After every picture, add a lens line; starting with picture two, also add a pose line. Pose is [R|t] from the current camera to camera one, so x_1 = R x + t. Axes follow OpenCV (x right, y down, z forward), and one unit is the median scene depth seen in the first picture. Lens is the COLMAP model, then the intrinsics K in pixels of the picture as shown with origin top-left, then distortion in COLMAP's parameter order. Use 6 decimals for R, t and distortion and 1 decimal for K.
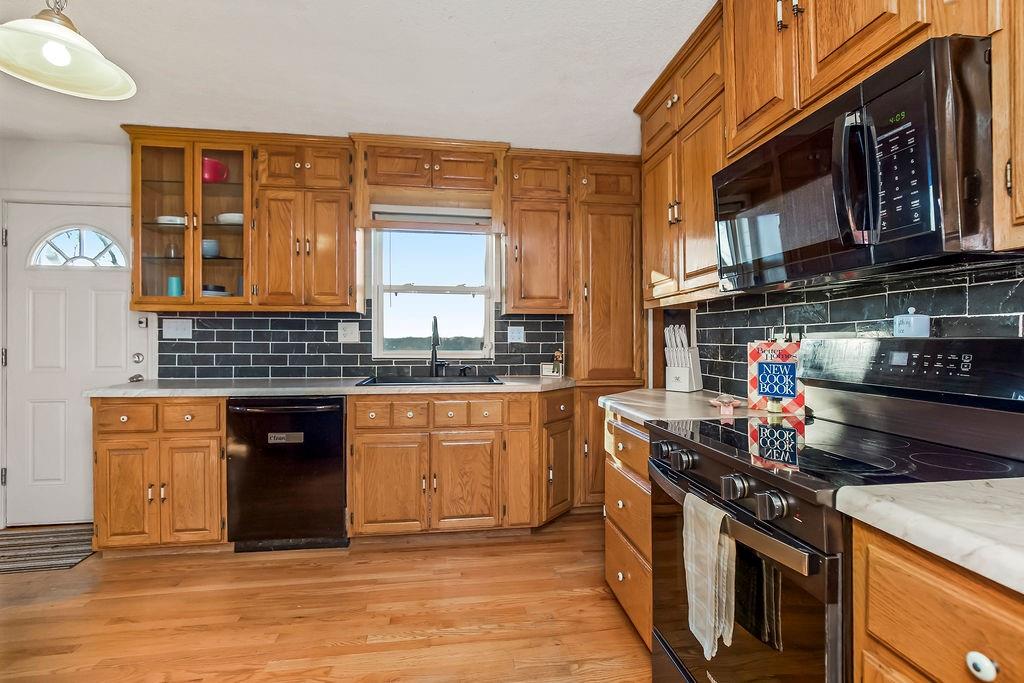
lens RADIAL K [[473.4, 0, 513.9], [0, 473.4, 339.0], [0, 0, 1]] dist [-0.002372, -0.000297]
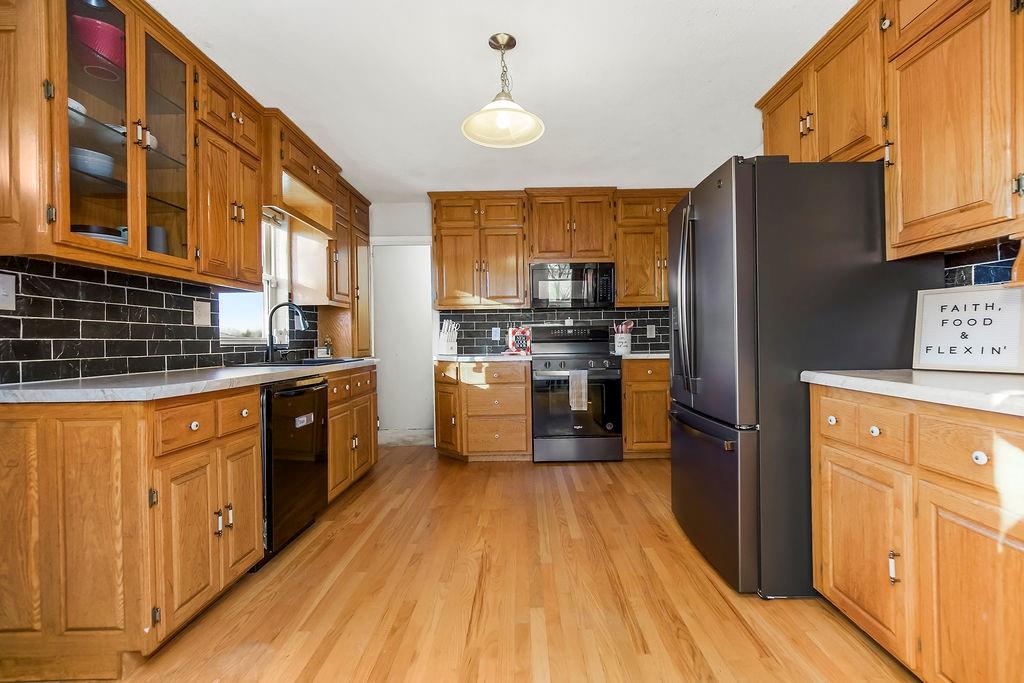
lens RADIAL K [[473.4, 0, 513.9], [0, 473.4, 339.0], [0, 0, 1]] dist [-0.002372, -0.000297]
pose [[0.160029, -0.001956, 0.987110, -1.193016], [0.010531, 0.999945, 0.000274, 0.039683], [-0.987056, 0.010352, 0.160041, 0.364916]]
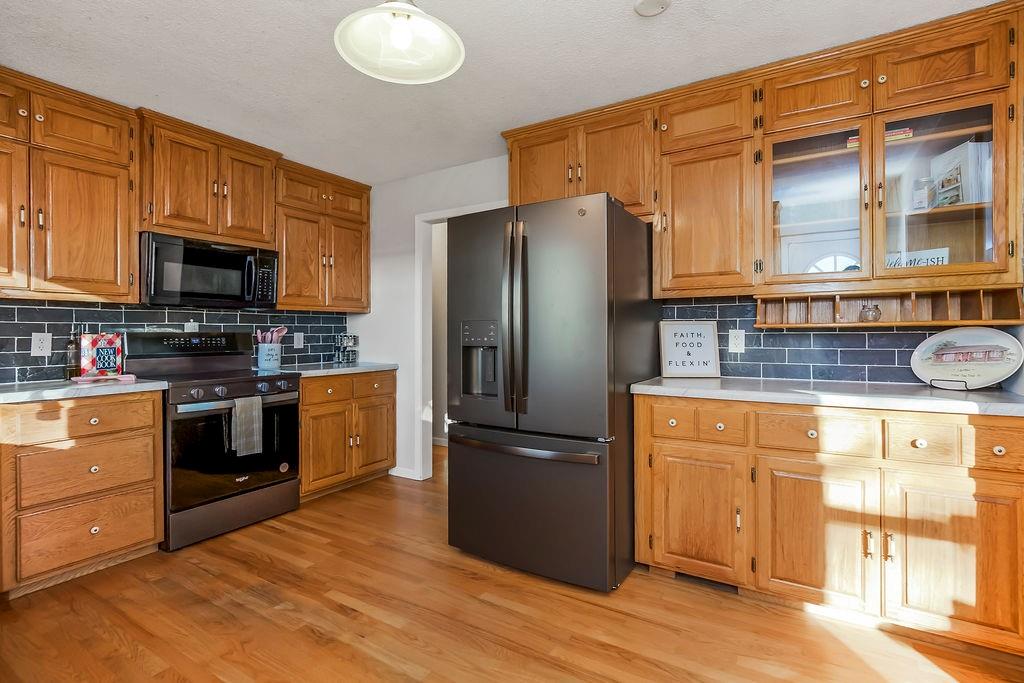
lens RADIAL K [[492.3, 0, 517.4], [0, 492.3, 332.1], [0, 0, 1]] dist [-0.003250, -0.000129]
pose [[-0.764741, 0.006076, 0.644310, -0.887158], [0.002220, 0.999974, -0.006794, 0.008104], [-0.644334, -0.003765, -0.764735, 0.800544]]
